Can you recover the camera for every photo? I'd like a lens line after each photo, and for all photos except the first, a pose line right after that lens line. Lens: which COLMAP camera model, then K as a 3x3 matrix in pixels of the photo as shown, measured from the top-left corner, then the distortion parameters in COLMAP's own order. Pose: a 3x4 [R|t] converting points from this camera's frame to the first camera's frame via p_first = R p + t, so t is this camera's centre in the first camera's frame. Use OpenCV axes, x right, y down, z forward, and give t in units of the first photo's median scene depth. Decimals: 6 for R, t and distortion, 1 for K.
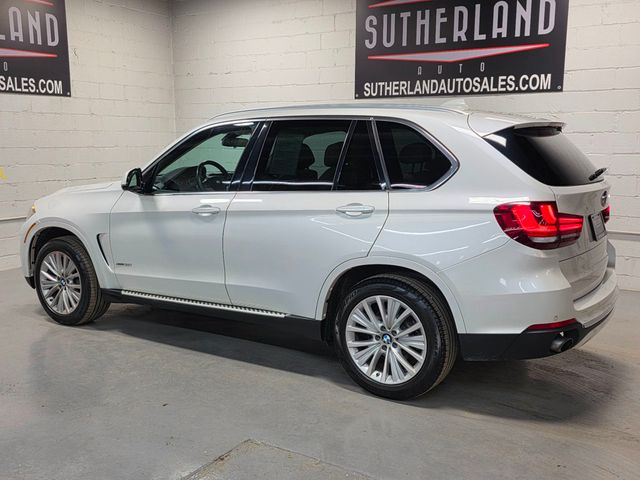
lens RADIAL K [[679.2, 0, 316.8], [0, 679.2, 239.3], [0, 0, 1]] dist [0.084588, 0.000000]
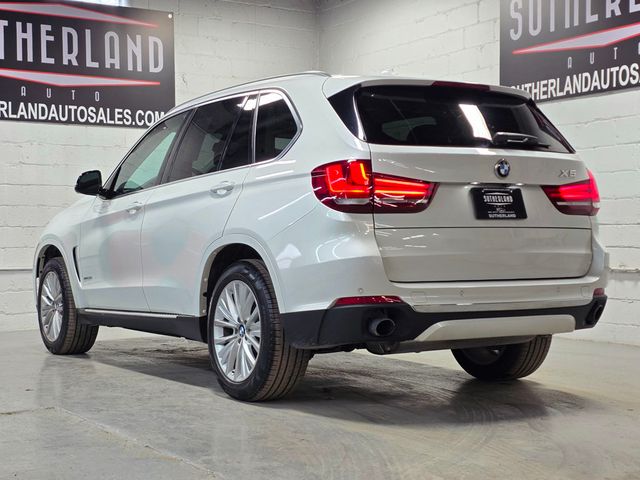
lens RADIAL K [[1113.4, 0, 317.3], [0, 1113.4, 245.7], [0, 0, 1]] dist [0.167613, 0.000000]
pose [[0.899319, -0.007099, -0.437235, 0.593475], [-0.058306, 0.988994, -0.135984, 0.164372], [0.433388, 0.147786, 0.889007, -0.185551]]
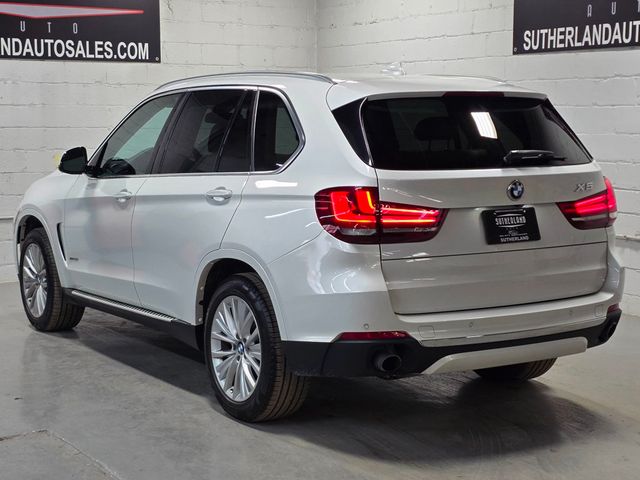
lens RADIAL K [[1210.0, 0, 323.3], [0, 1210.0, 241.0], [0, 0, 1]] dist [0.161335, 0.000000]
pose [[0.904563, 0.042086, -0.424257, 0.597096], [-0.061073, 0.997644, -0.031249, 0.039133], [0.421943, 0.054178, 0.905002, -0.234176]]
